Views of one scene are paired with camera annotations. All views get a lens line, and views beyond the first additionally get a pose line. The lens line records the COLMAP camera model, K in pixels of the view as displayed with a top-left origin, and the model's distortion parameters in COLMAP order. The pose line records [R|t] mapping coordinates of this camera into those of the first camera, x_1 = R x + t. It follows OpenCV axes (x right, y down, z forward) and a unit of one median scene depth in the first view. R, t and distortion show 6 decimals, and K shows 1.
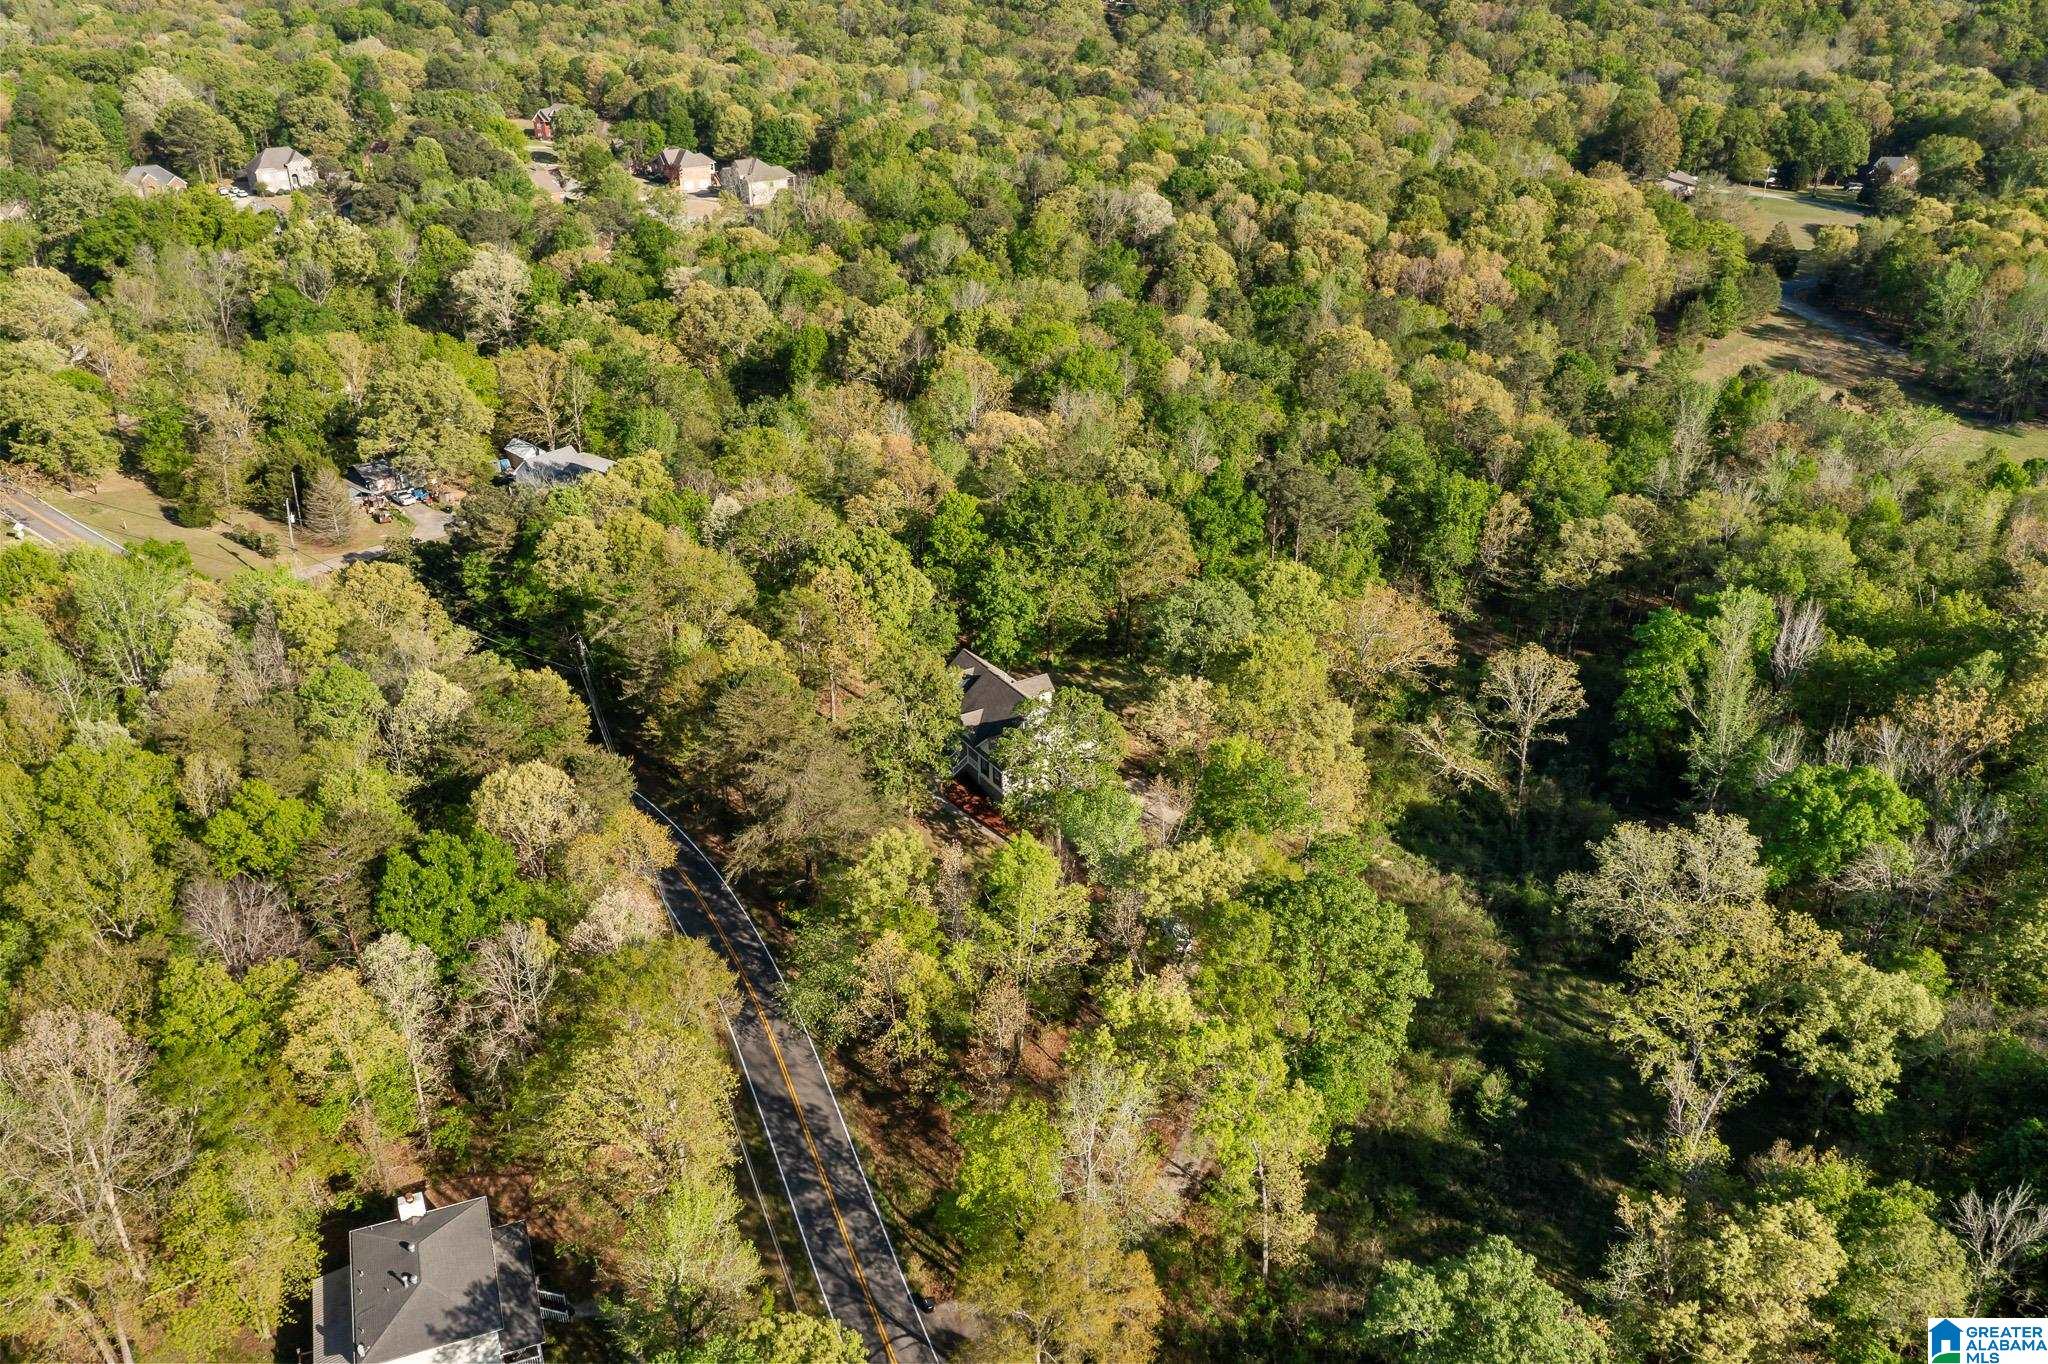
lens RADIAL K [[1654.1, 0, 1020.0], [0, 1654.1, 680.2], [0, 0, 1]] dist [-0.004152, 0.005481]
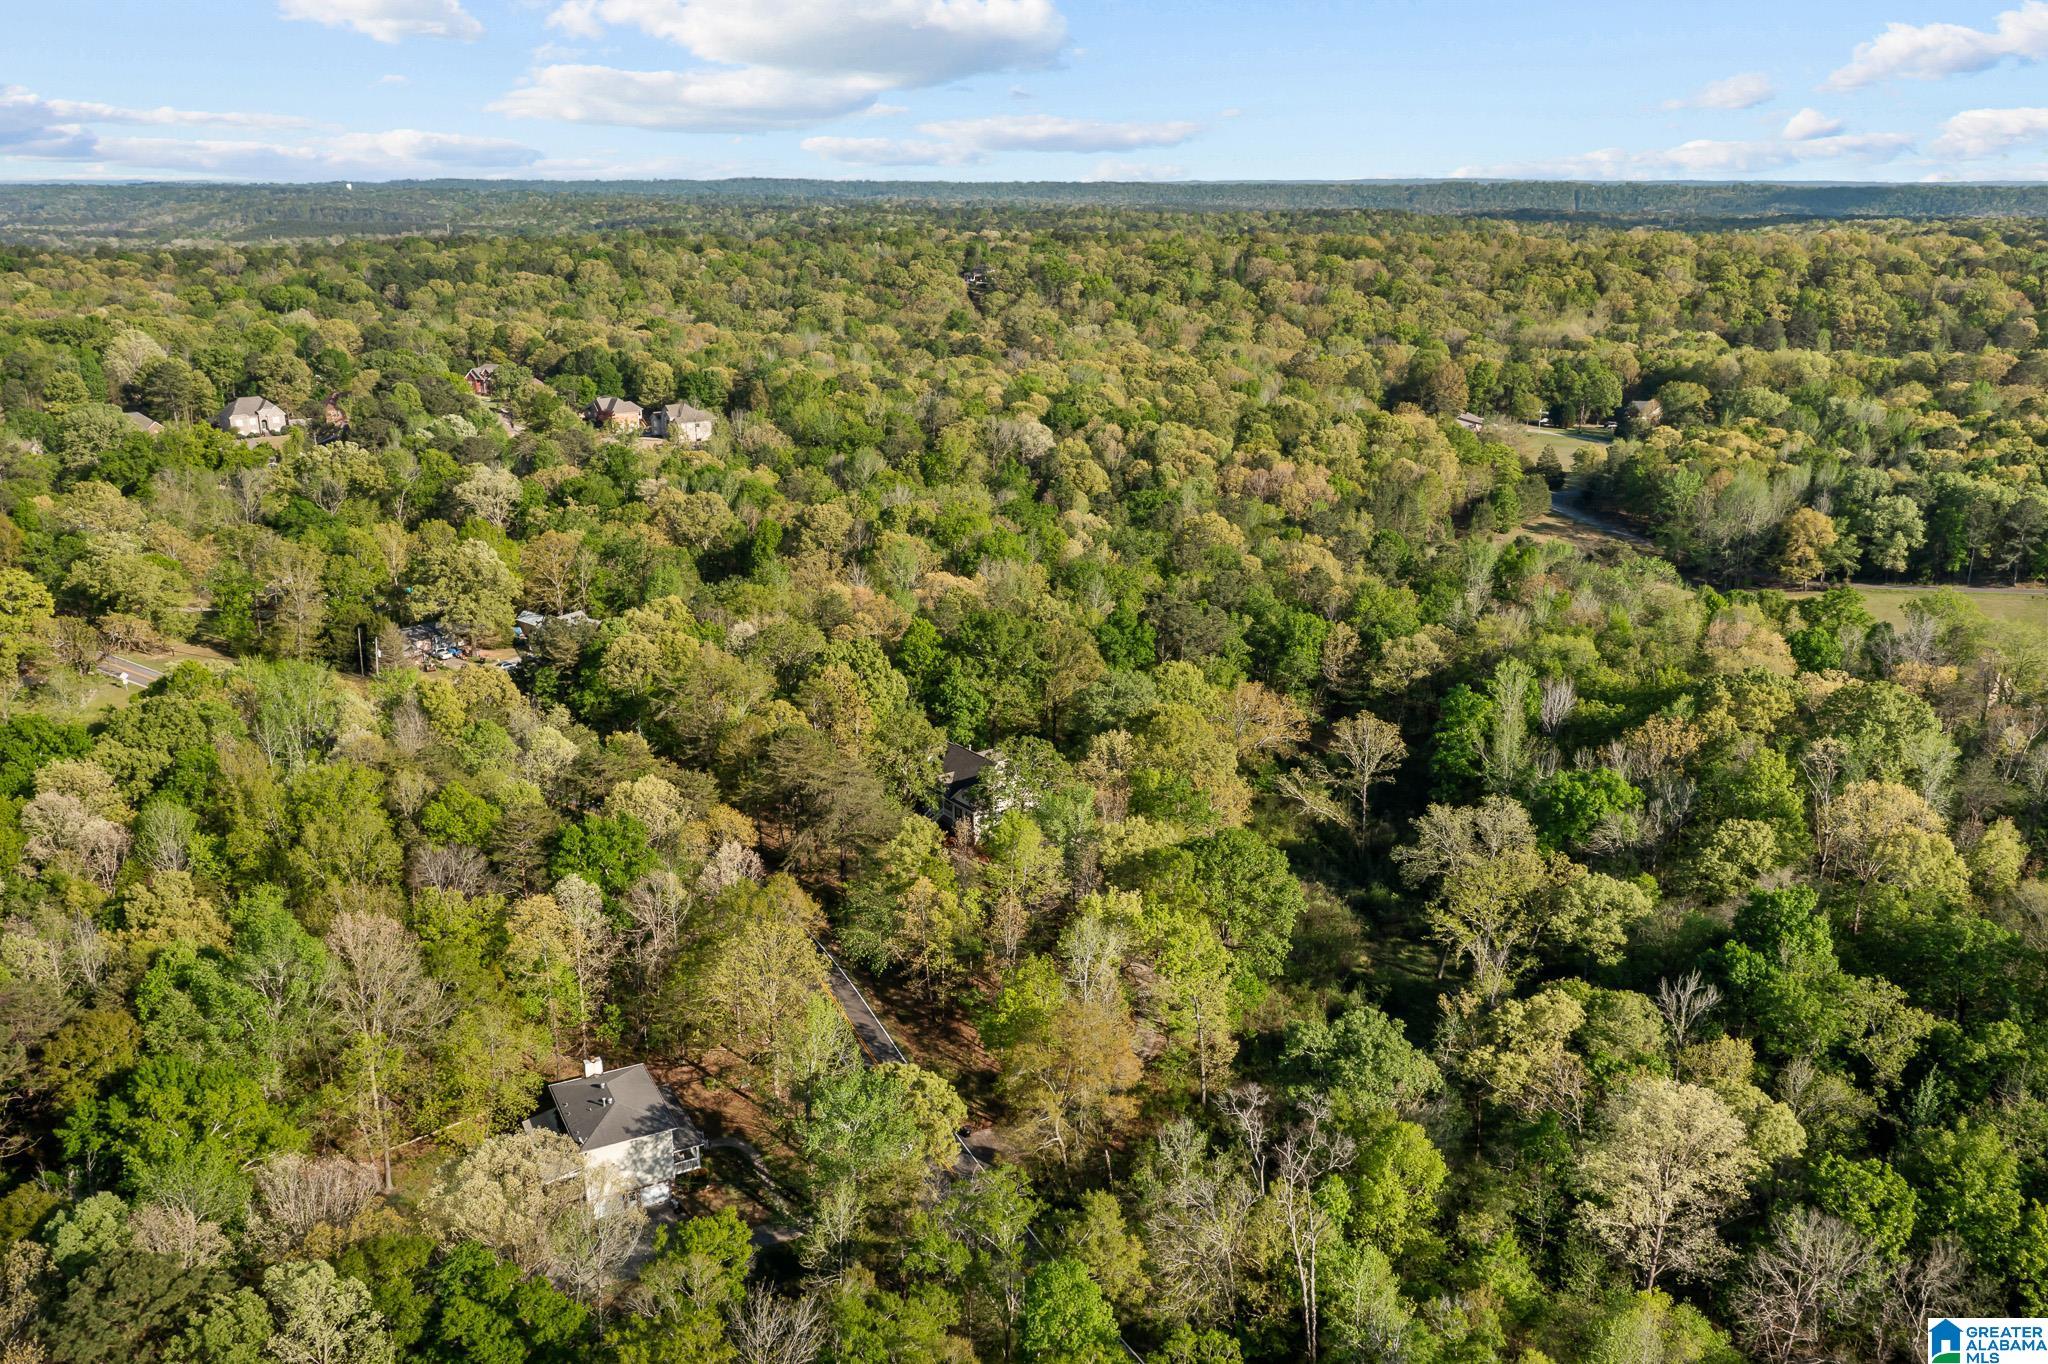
lens RADIAL K [[1654.1, 0, 1026.3], [0, 1654.1, 683.7], [0, 0, 1]] dist [-0.004152, 0.005481]
pose [[0.995312, -0.022097, 0.094163, -0.066478], [0.036517, 0.987352, -0.154281, 0.115856], [-0.089562, 0.156996, 0.983530, -0.221863]]
